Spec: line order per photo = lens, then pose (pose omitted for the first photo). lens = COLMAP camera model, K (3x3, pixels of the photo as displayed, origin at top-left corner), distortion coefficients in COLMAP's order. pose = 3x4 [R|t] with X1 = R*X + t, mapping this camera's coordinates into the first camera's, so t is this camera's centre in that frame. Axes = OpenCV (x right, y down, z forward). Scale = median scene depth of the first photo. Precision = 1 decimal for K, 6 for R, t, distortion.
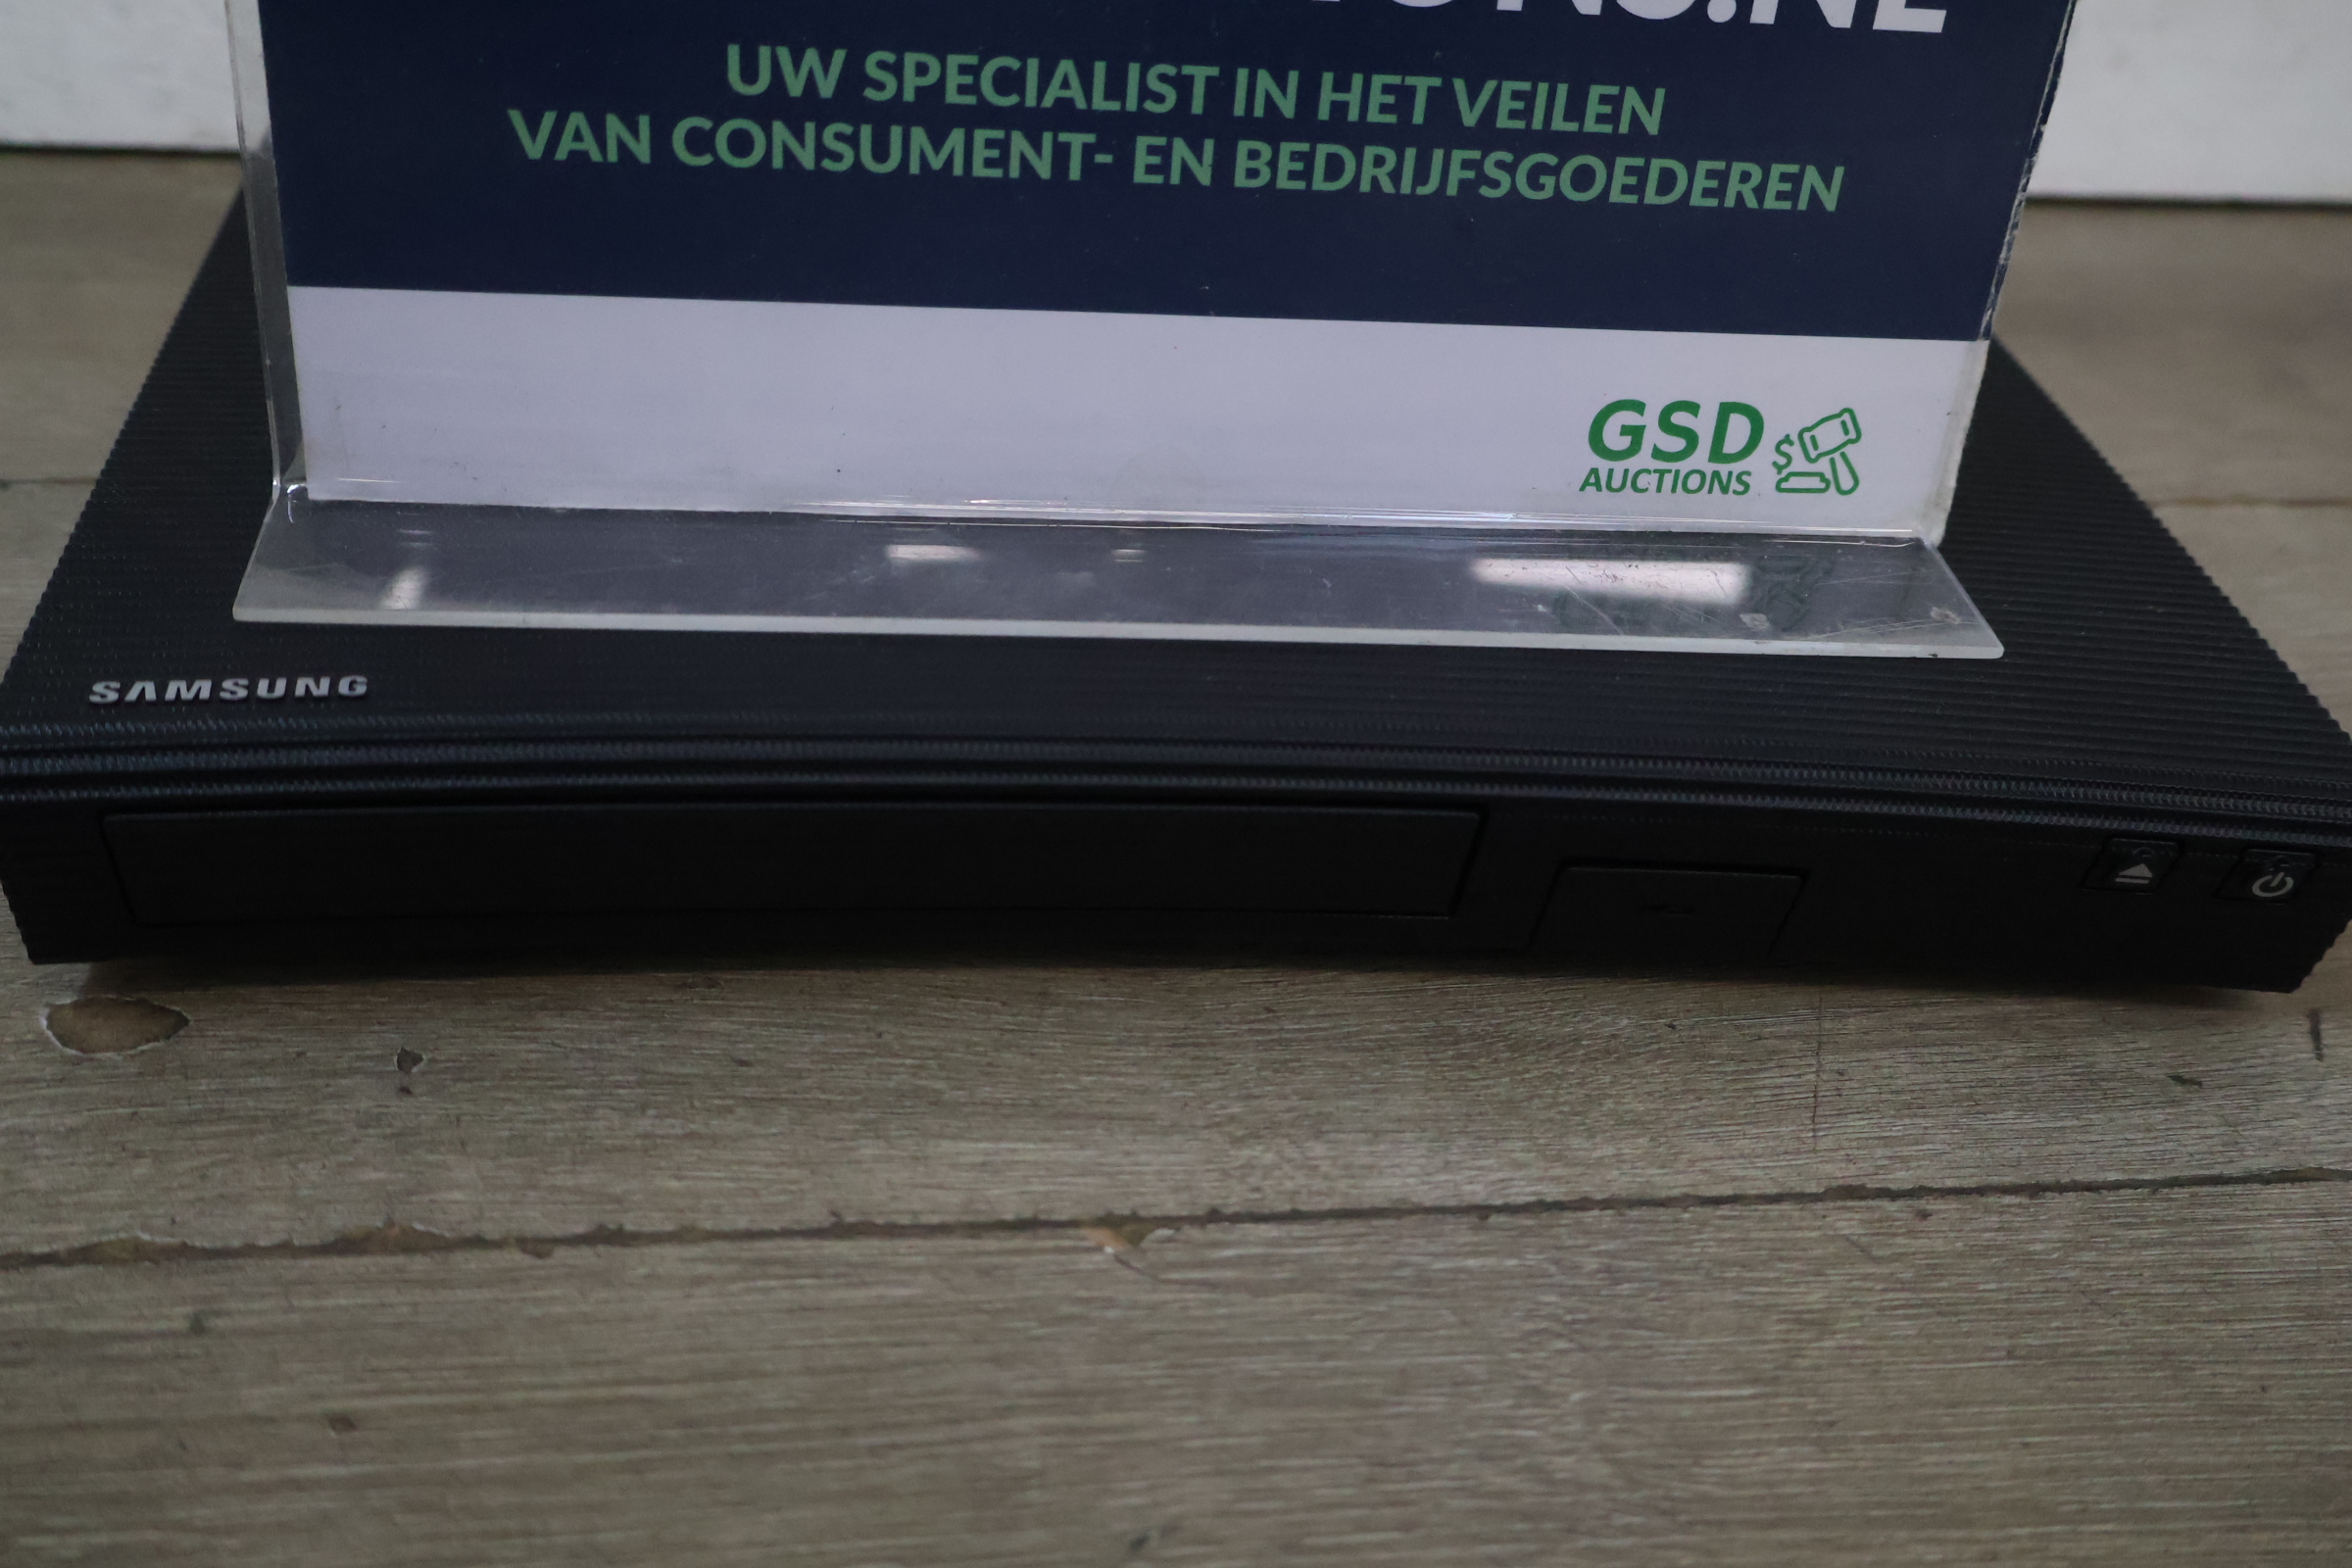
lens RADIAL K [[2595.9, 0, 1182.7], [0, 2595.9, 767.2], [0, 0, 1]] dist [0.009289, 0.000000]
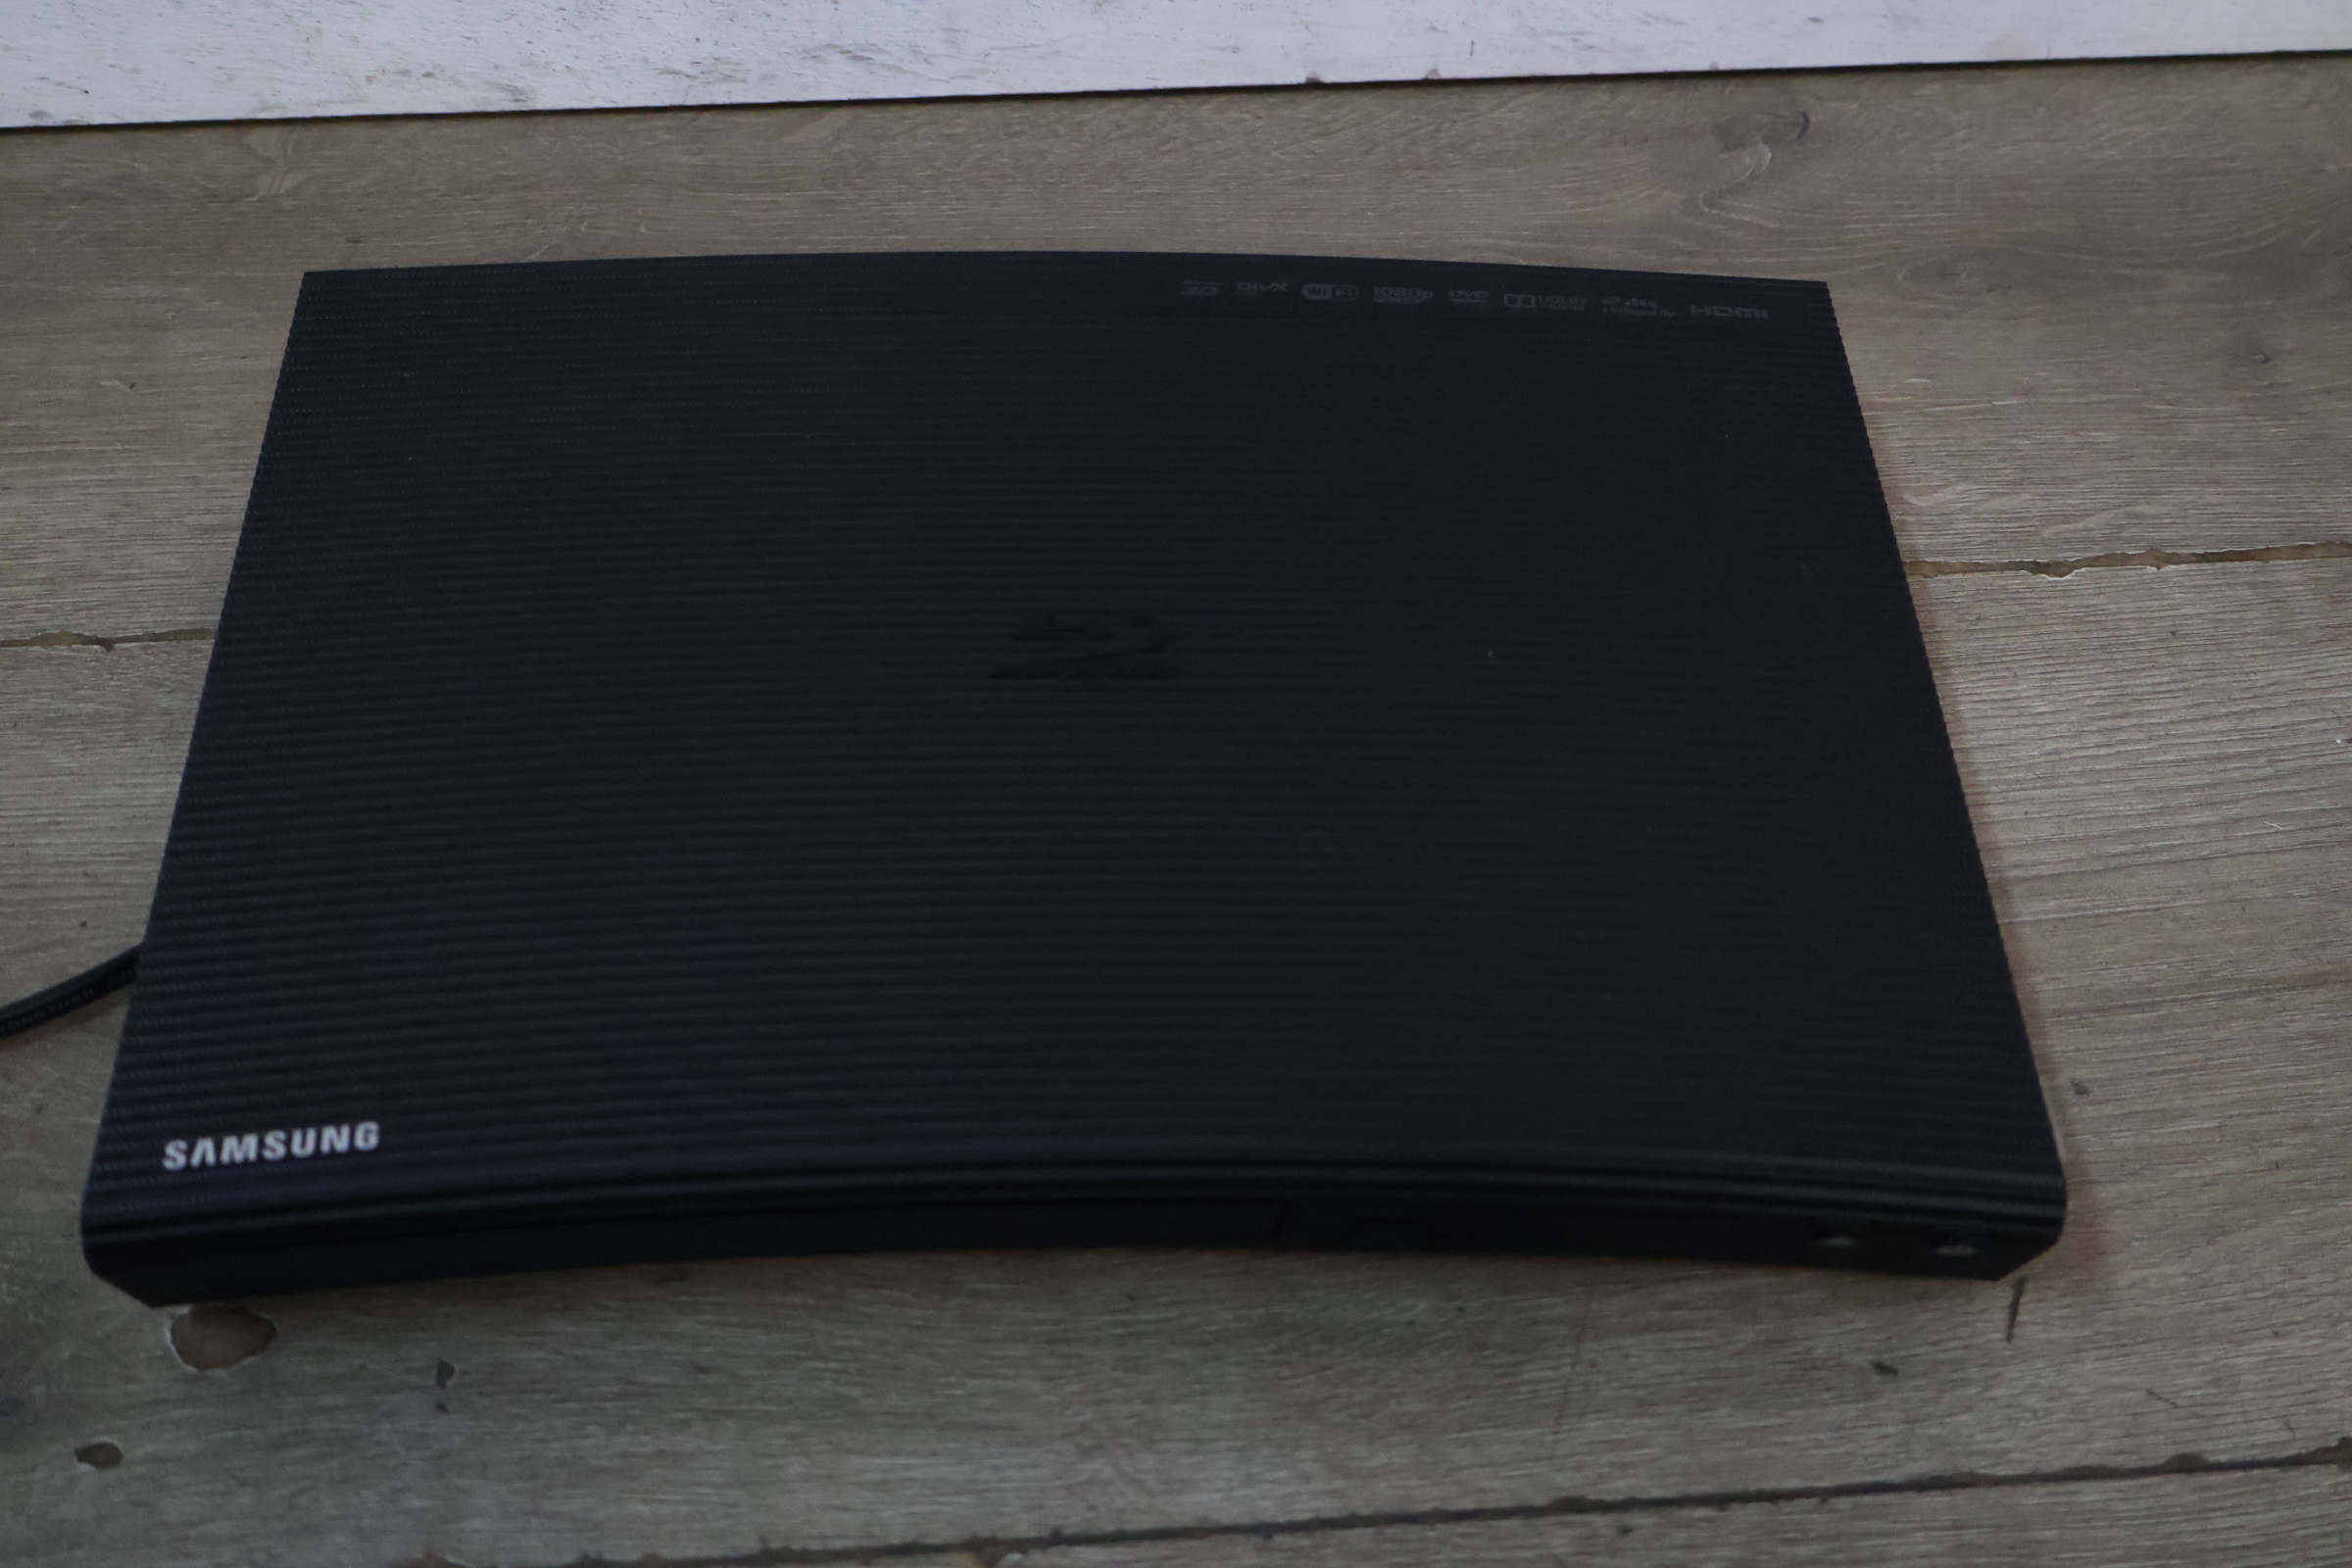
lens RADIAL K [[2595.9, 0, 1183.4], [0, 2595.9, 779.6], [0, 0, 1]] dist [0.009289, 0.000000]
pose [[0.996124, 0.009831, -0.087410, 0.184352], [0.015561, 0.958366, 0.285118, -0.555014], [0.086574, -0.285373, 0.954498, -0.118111]]
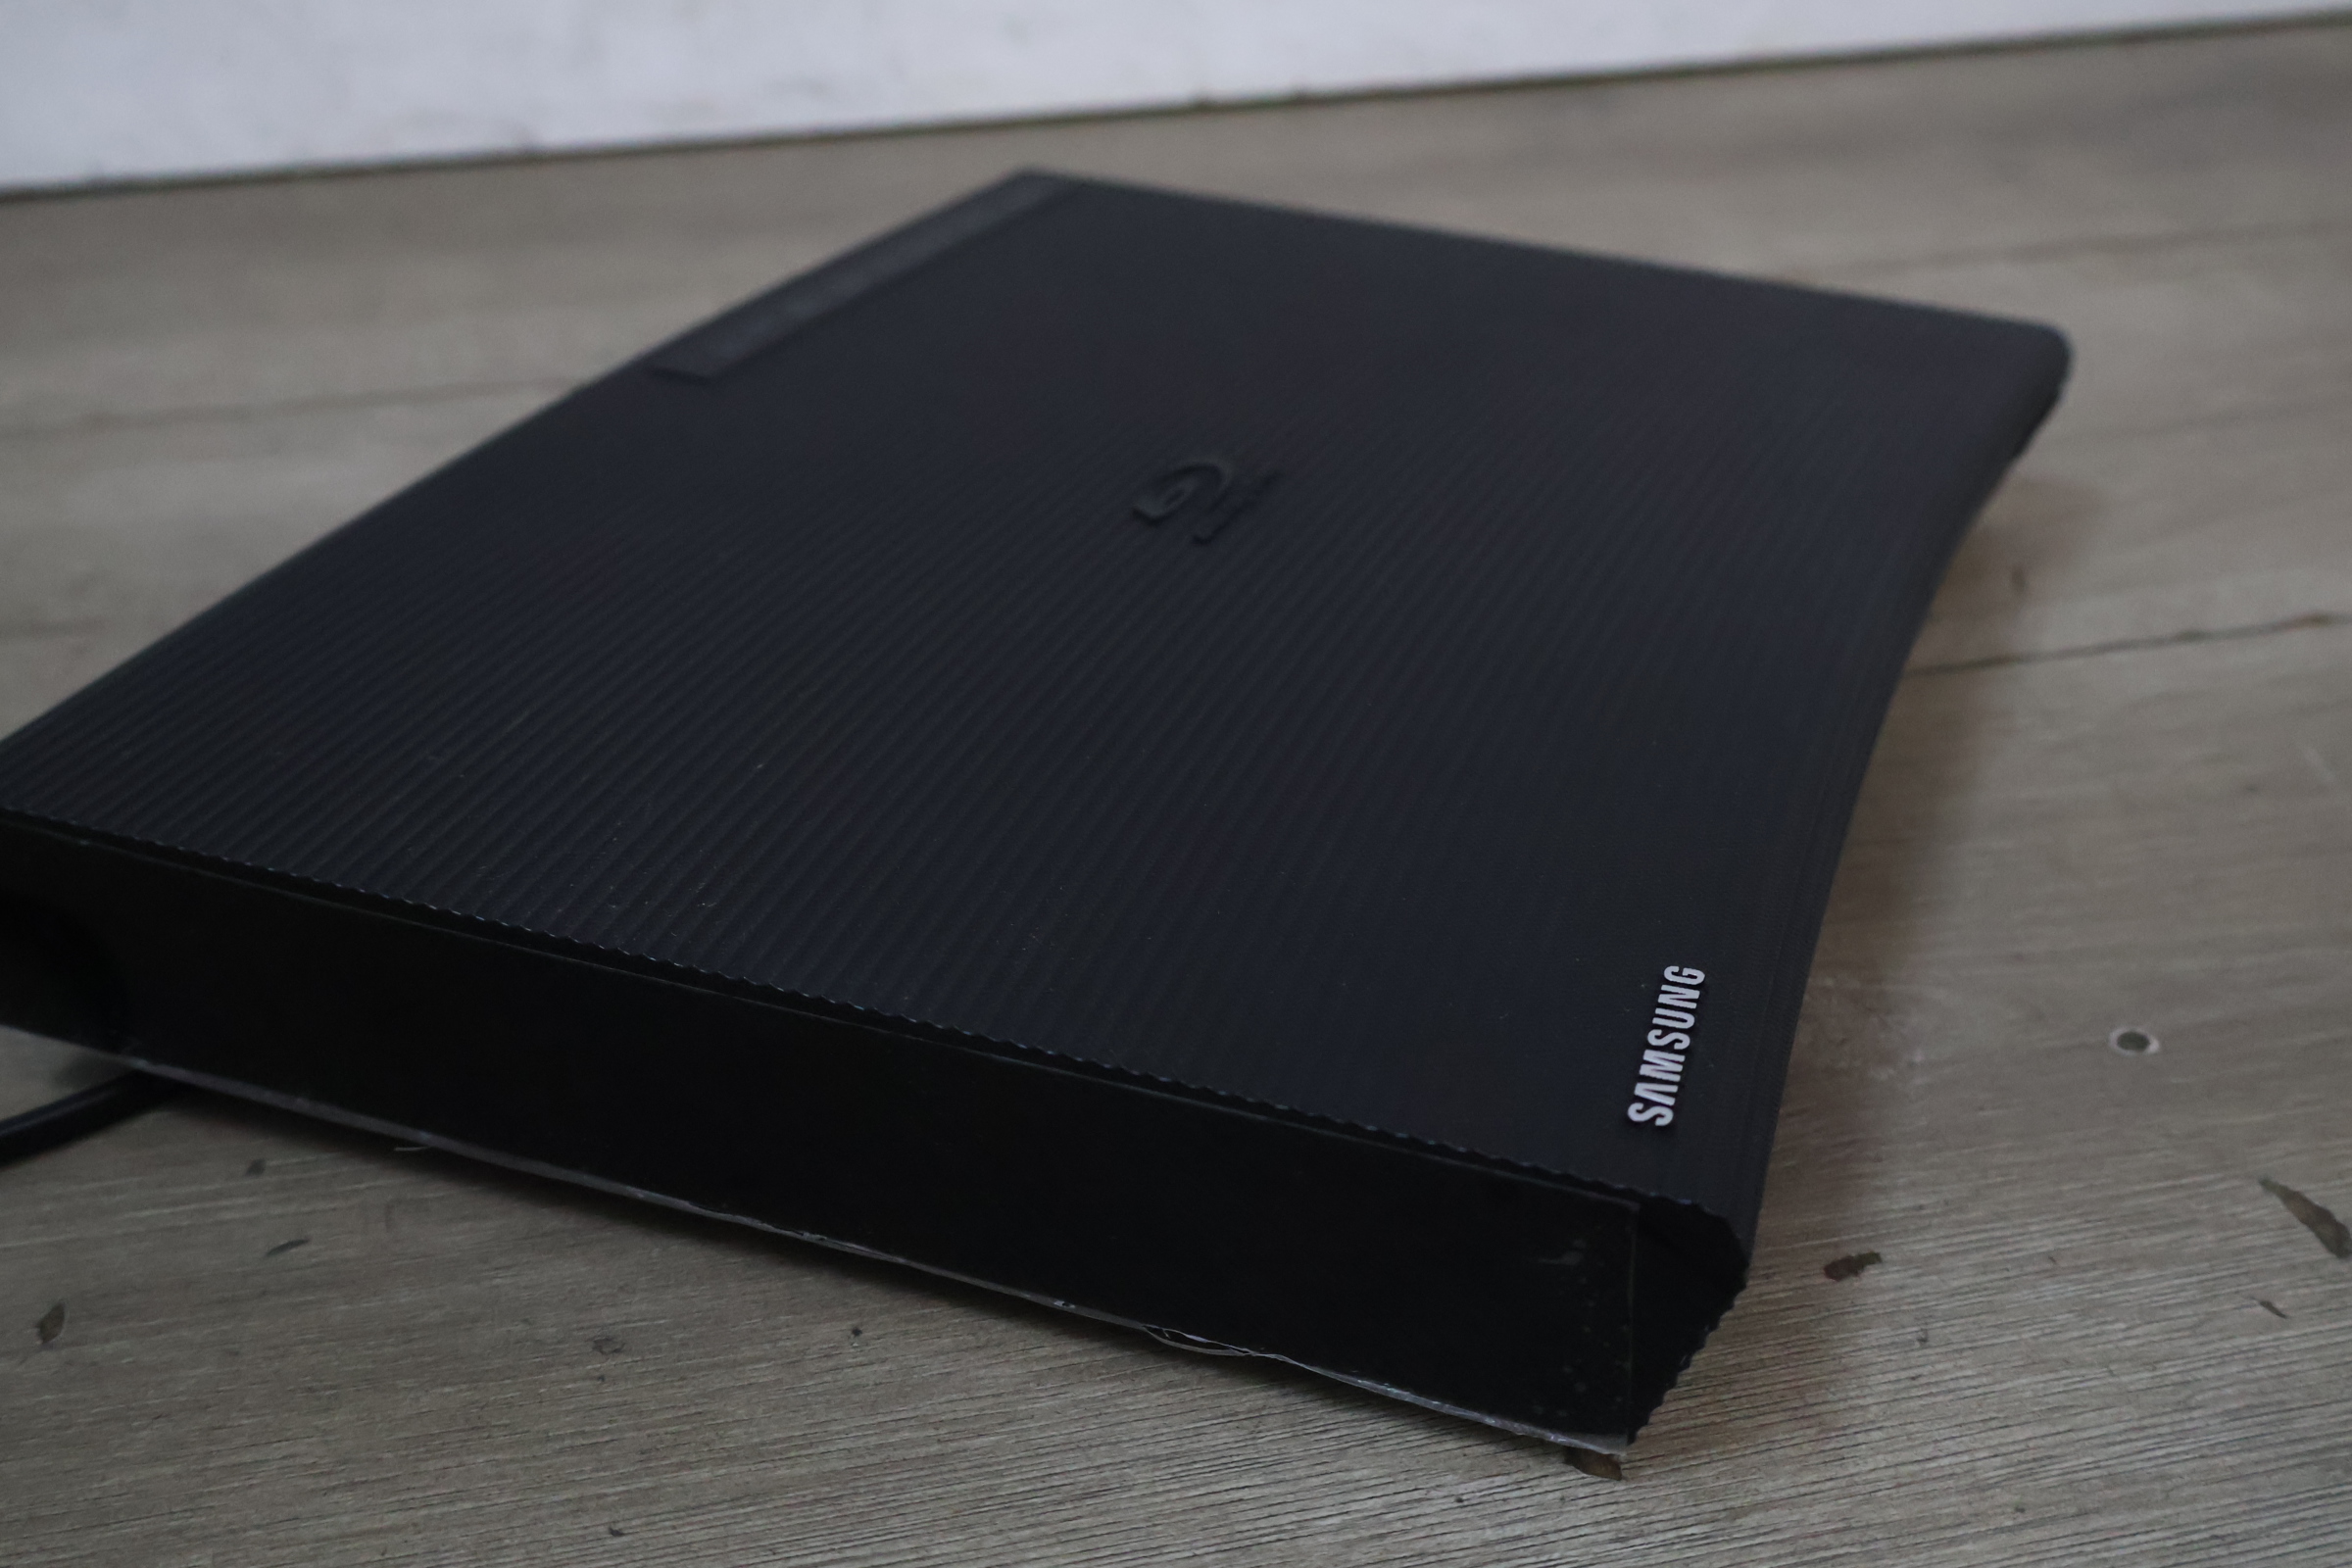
lens RADIAL K [[2595.9, 0, 1188.1], [0, 2595.9, 796.6], [0, 0, 1]] dist [0.009289, 0.000000]
pose [[0.993218, -0.113232, 0.026397, -0.066024], [0.113100, 0.993563, 0.006442, 0.184480], [-0.026956, -0.003413, 0.999631, -0.444072]]
